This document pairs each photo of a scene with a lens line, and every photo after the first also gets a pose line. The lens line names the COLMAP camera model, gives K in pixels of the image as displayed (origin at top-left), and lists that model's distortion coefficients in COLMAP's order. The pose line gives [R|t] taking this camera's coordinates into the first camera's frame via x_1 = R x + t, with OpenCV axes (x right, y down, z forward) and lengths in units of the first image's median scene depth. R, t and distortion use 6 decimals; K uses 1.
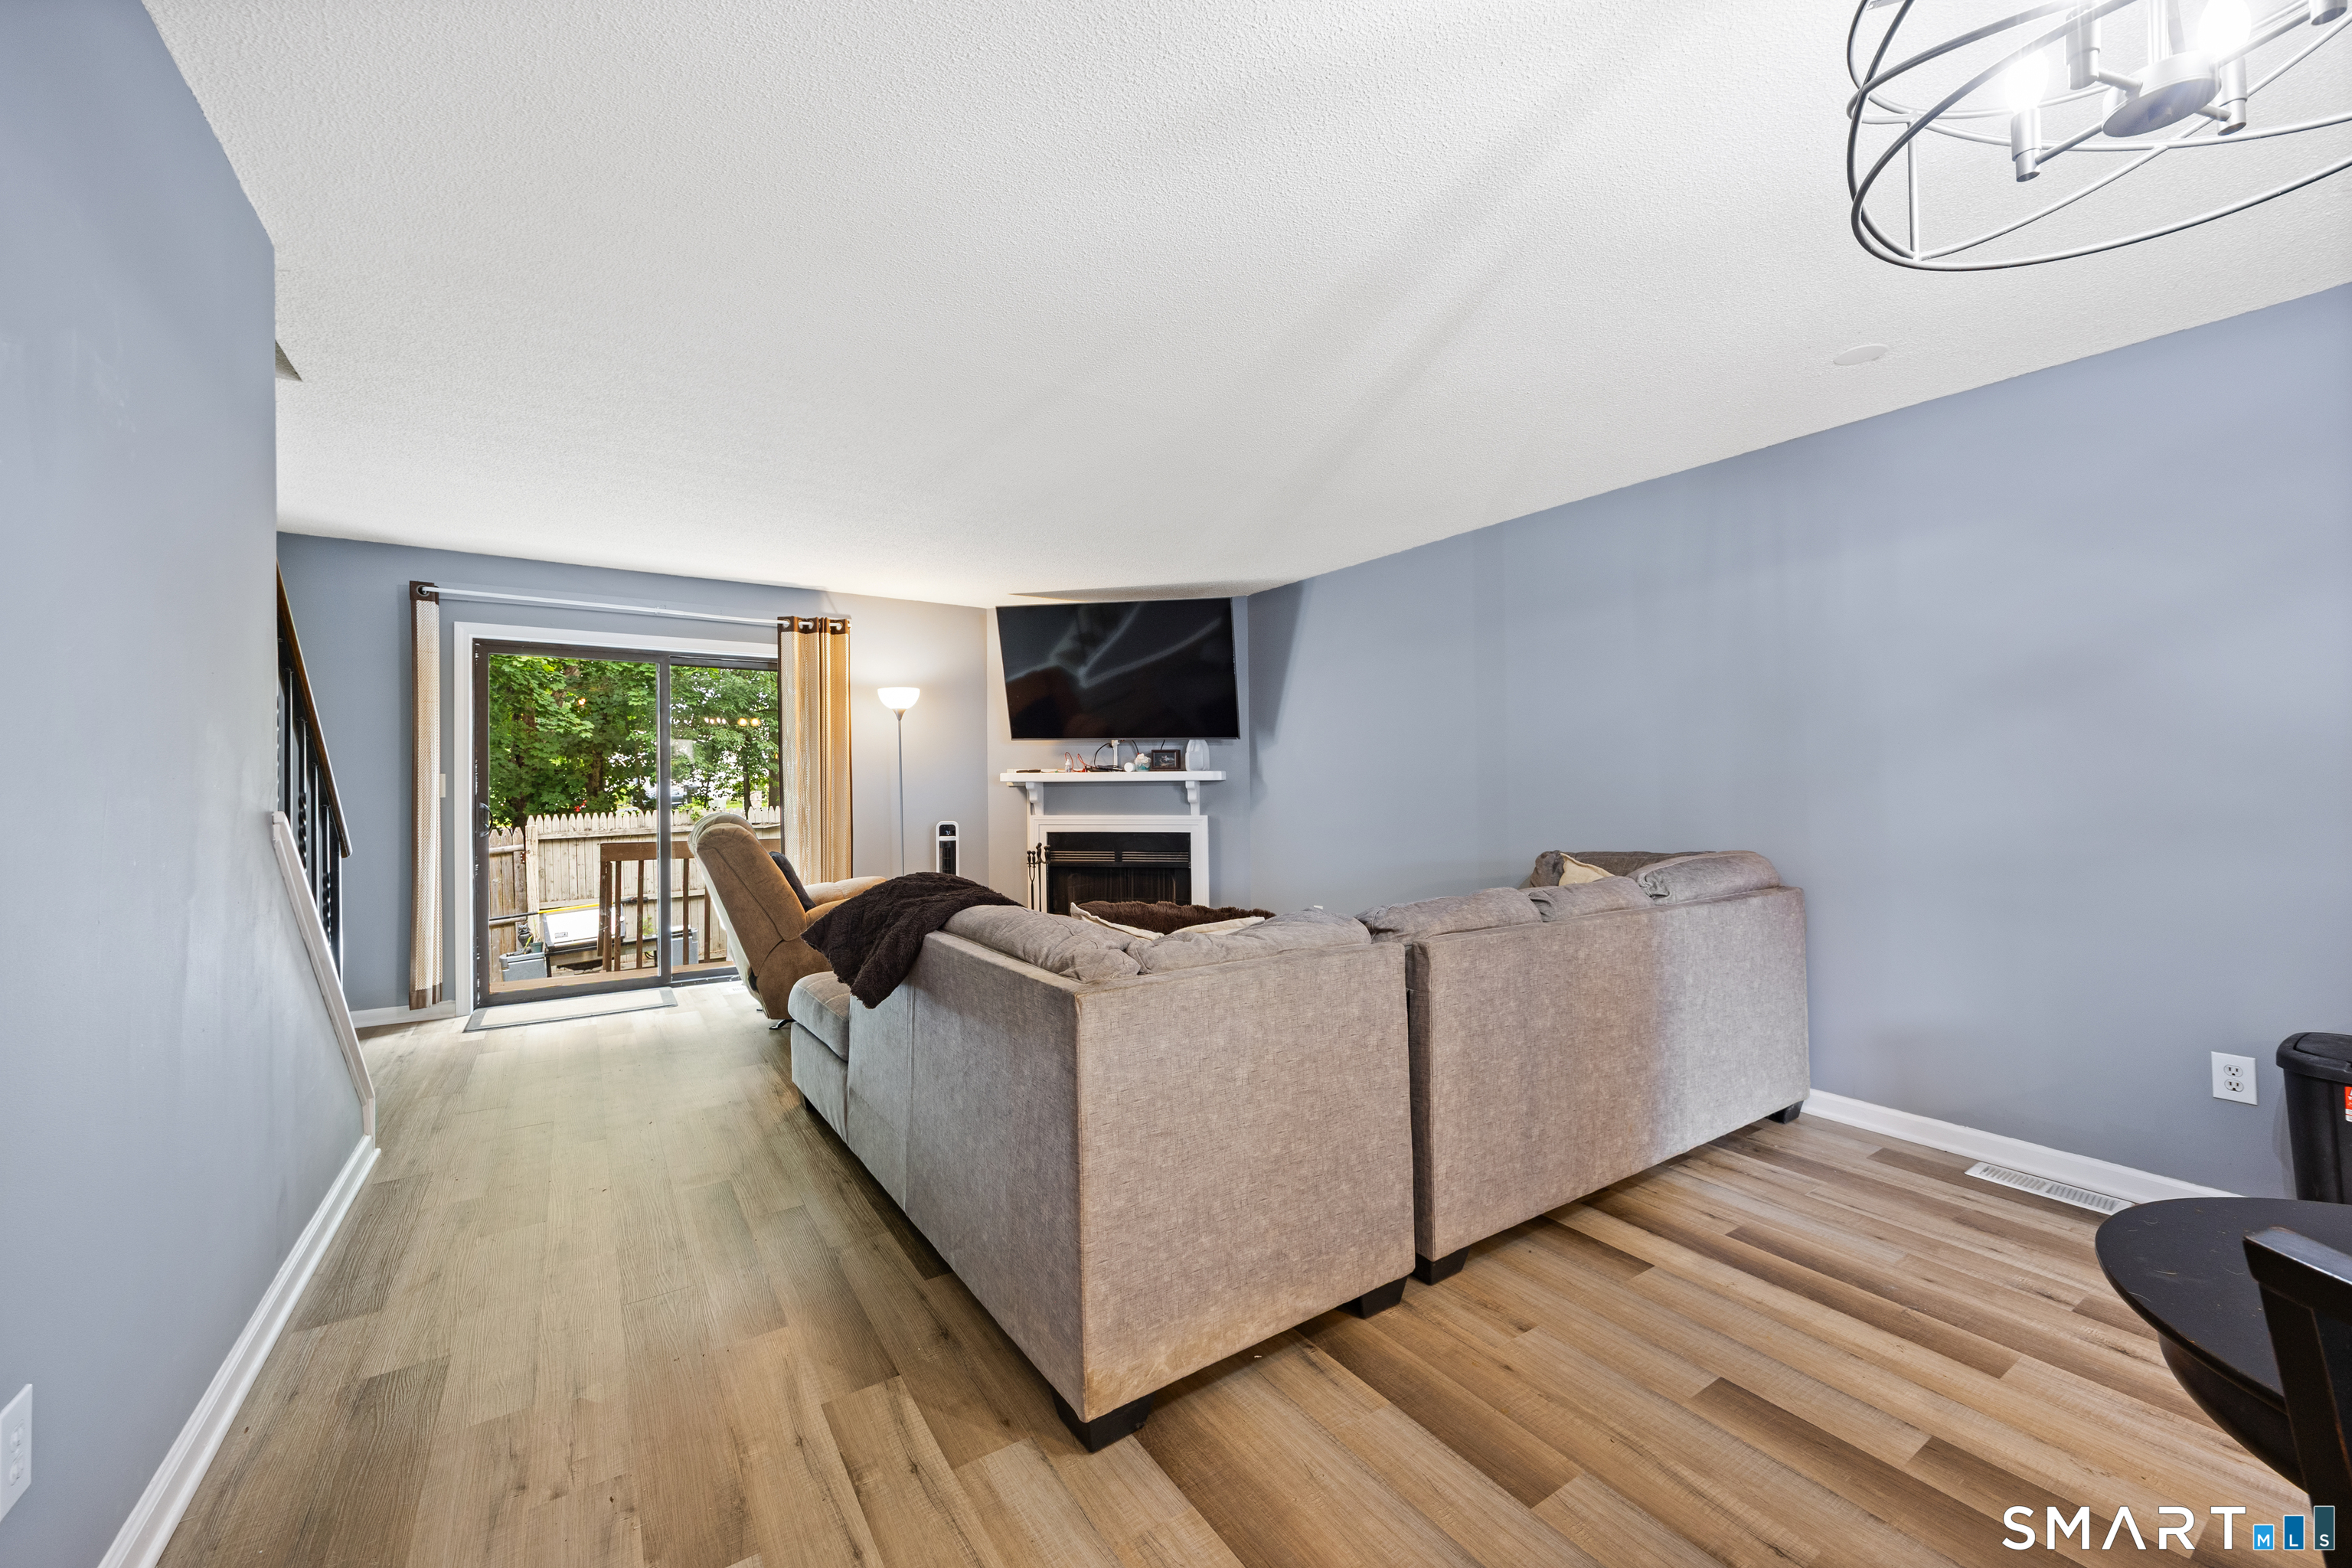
lens RADIAL K [[925.4, 0, 1185.5], [0, 925.4, 787.7], [0, 0, 1]] dist [-0.000581, -0.000468]
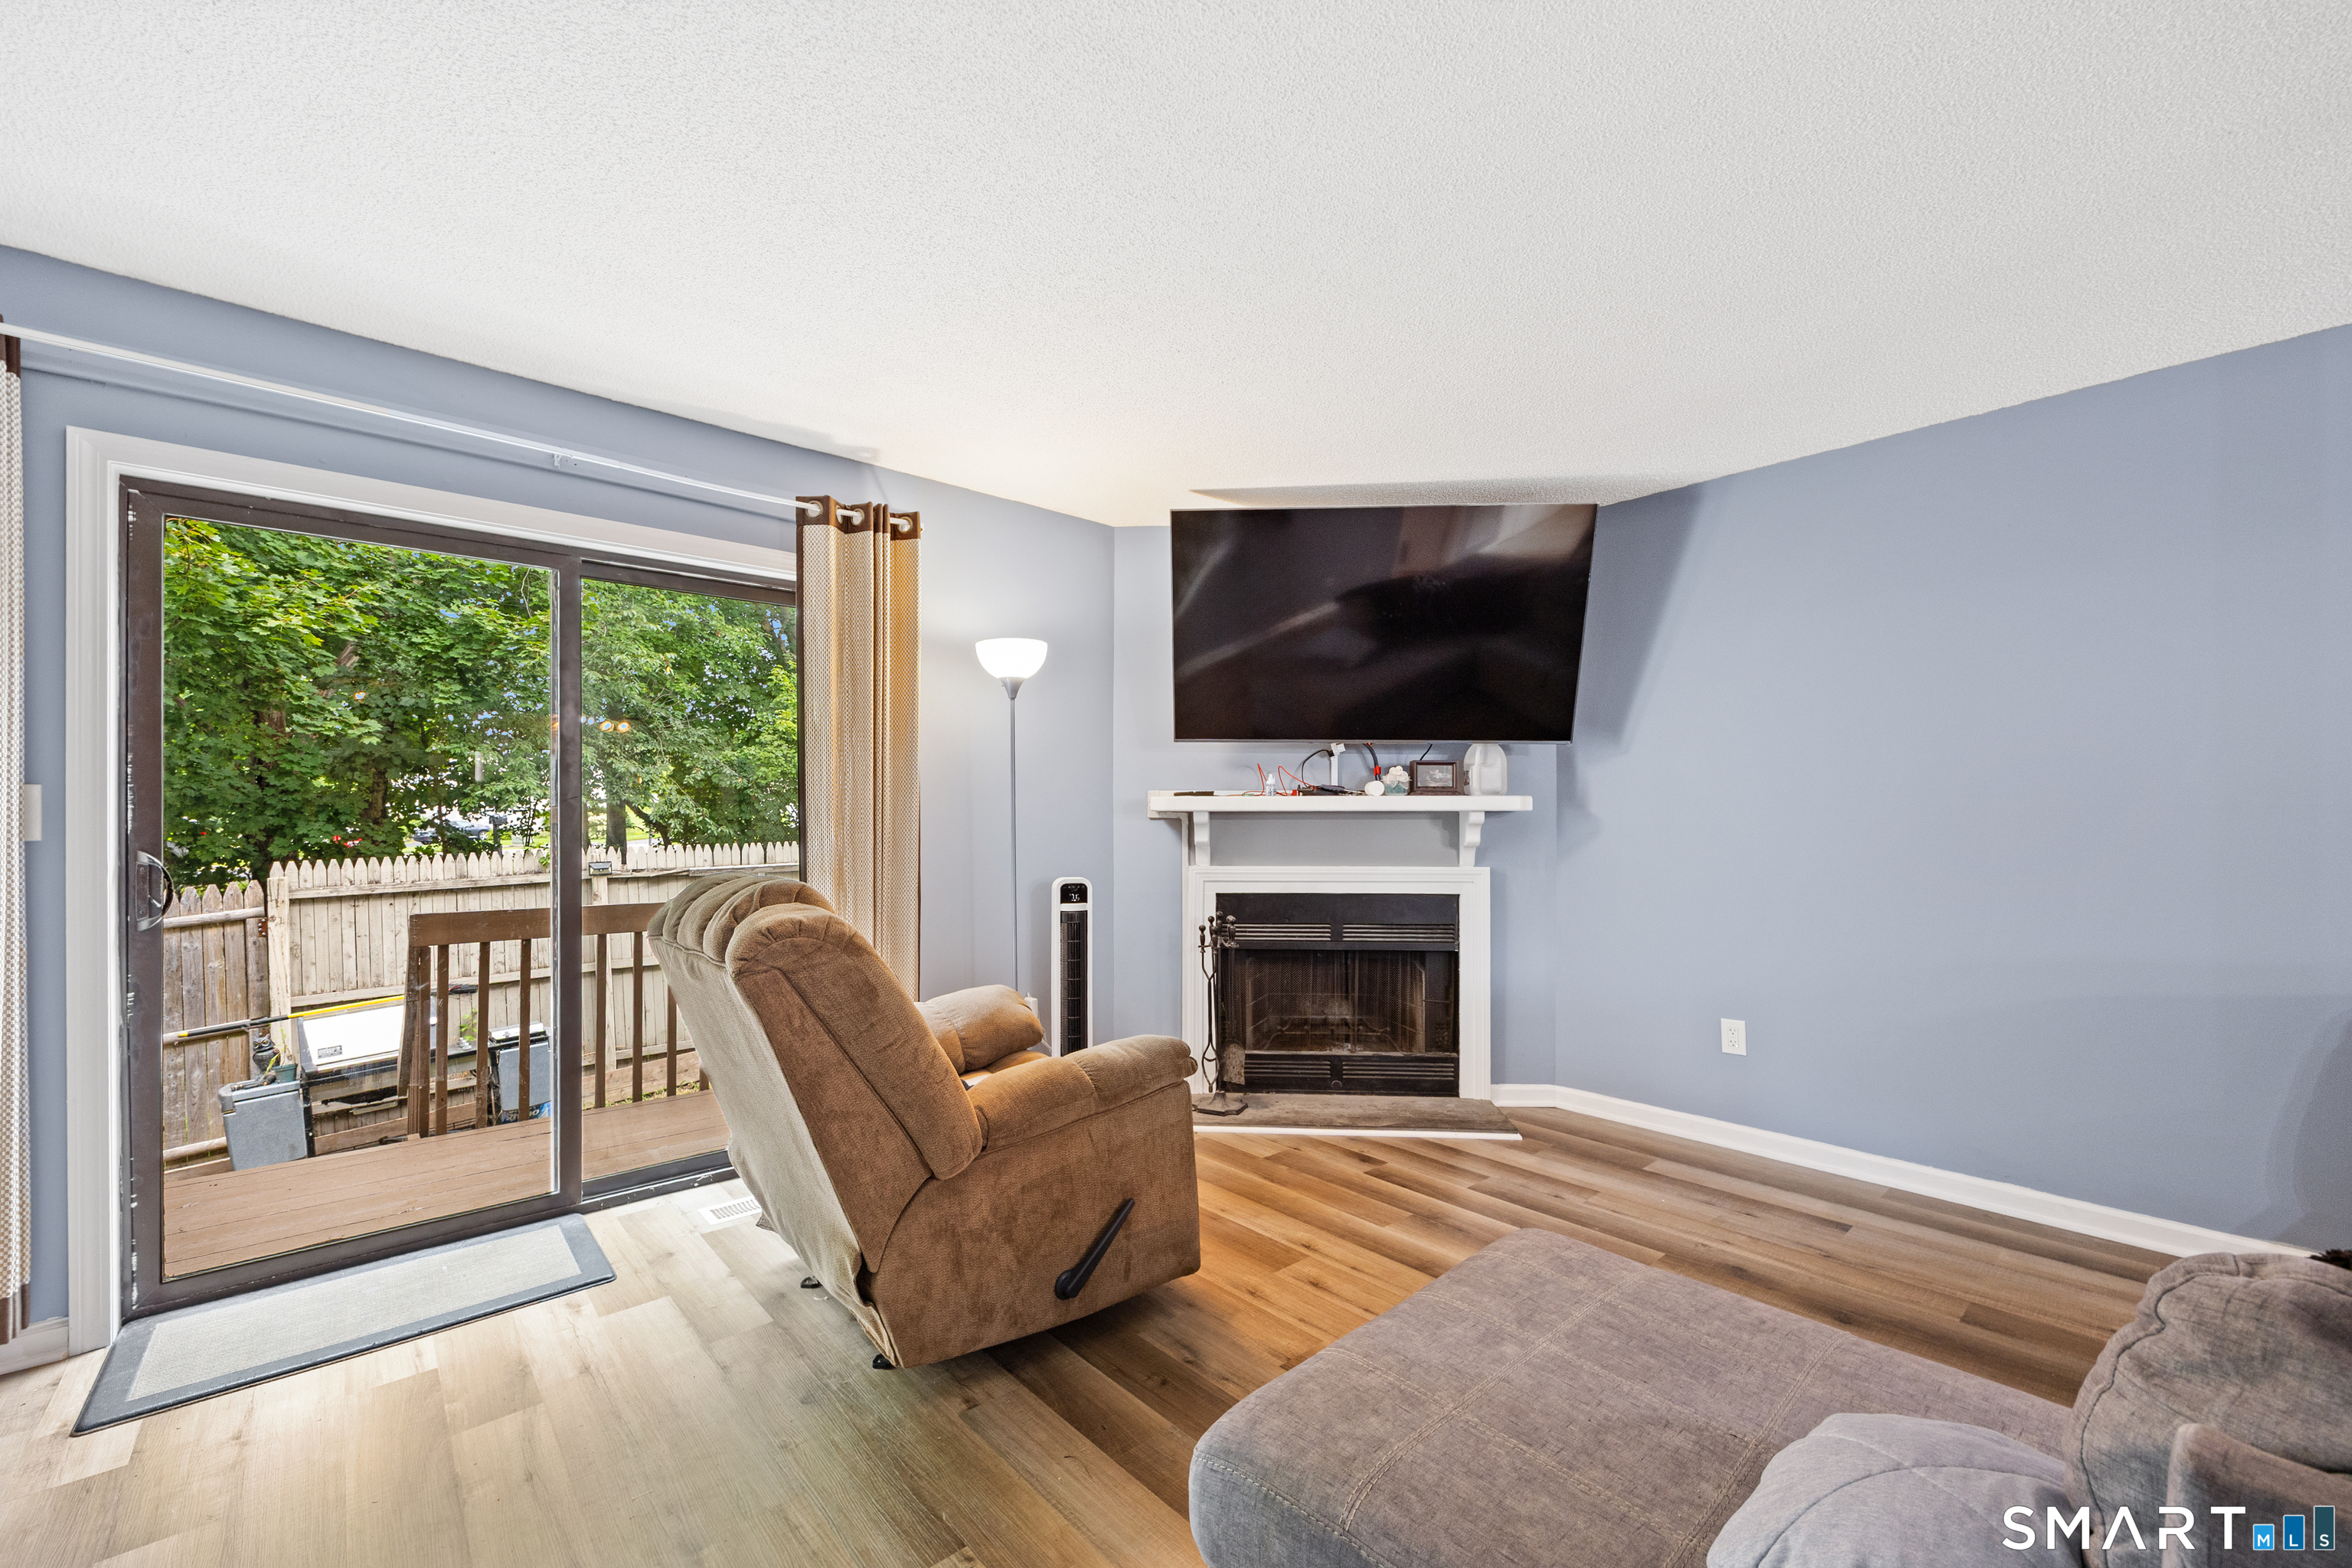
lens RADIAL K [[925.4, 0, 1153.7], [0, 925.4, 822.1], [0, 0, 1]] dist [-0.000581, -0.000468]
pose [[0.990187, 0.004236, 0.139683, -0.288779], [-0.004312, 0.999991, 0.000243, 0.000535], [-0.139680, -0.000843, 0.990196, 0.414161]]
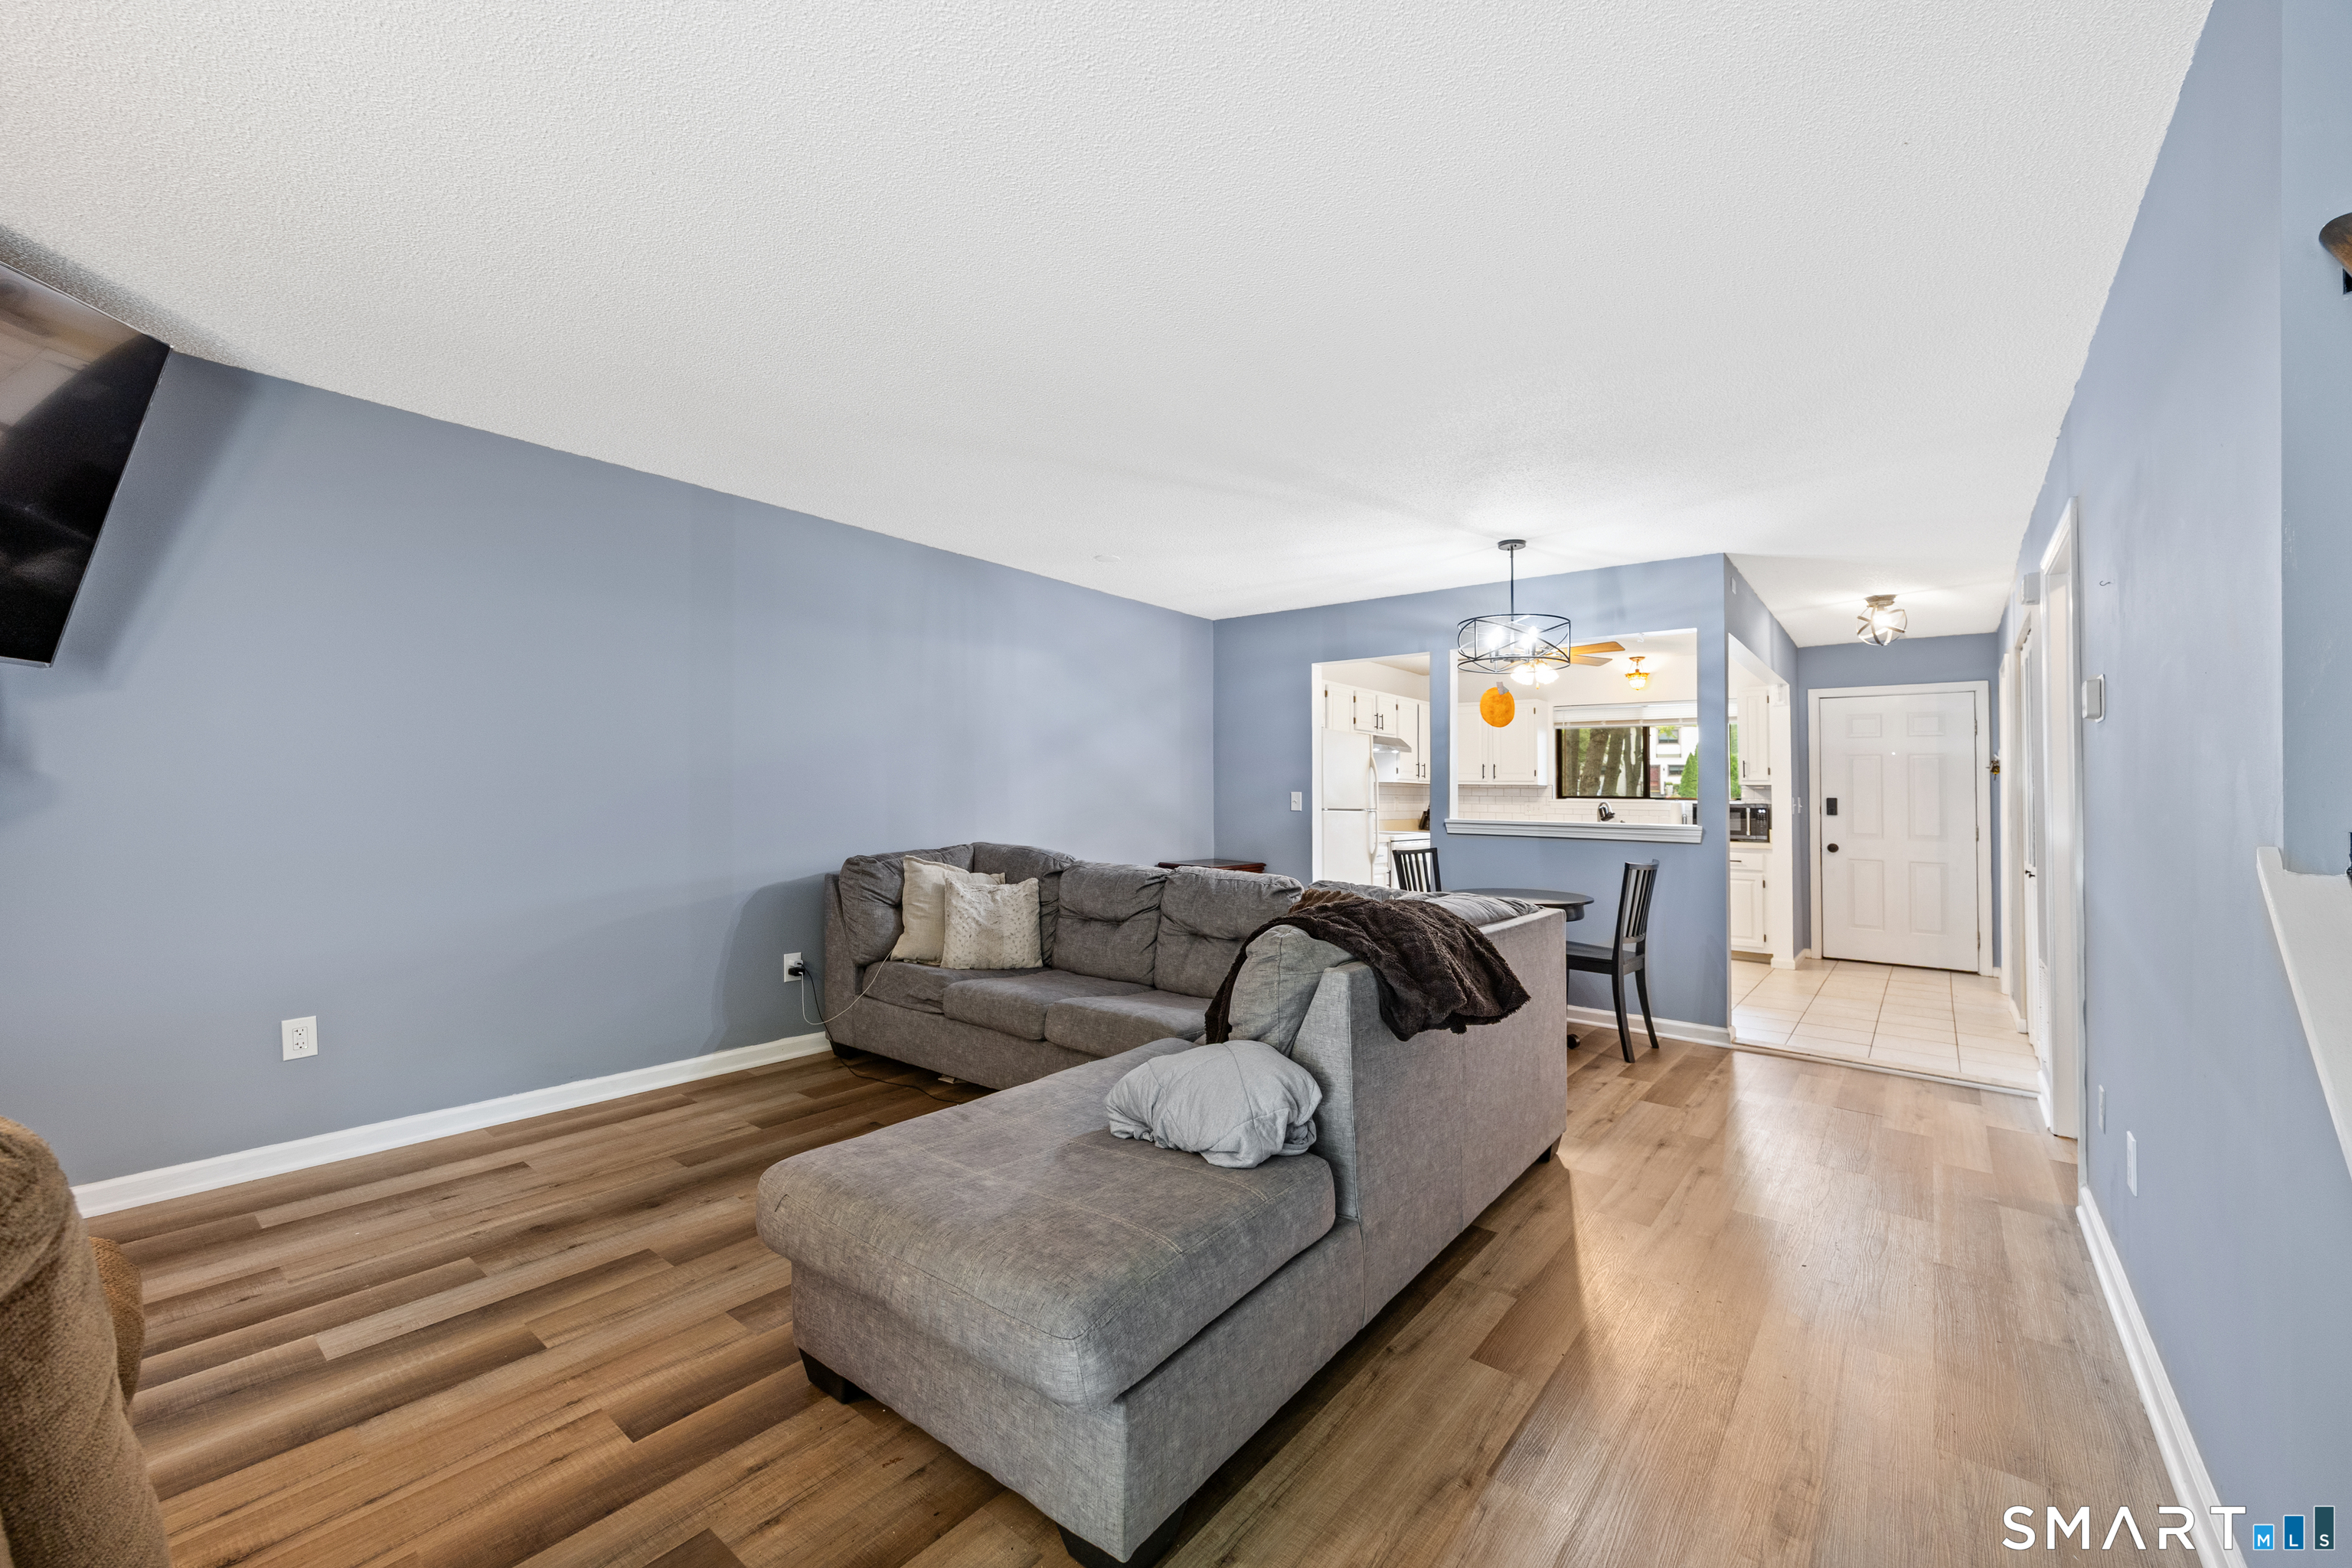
lens RADIAL K [[925.4, 0, 1176.5], [0, 925.4, 779.7], [0, 0, 1]] dist [-0.000581, -0.000468]
pose [[-0.304190, 0.014104, 0.952507, -0.454367], [-0.005539, 0.999847, -0.016574, 0.000154], [-0.952595, -0.010317, -0.304065, 0.624705]]
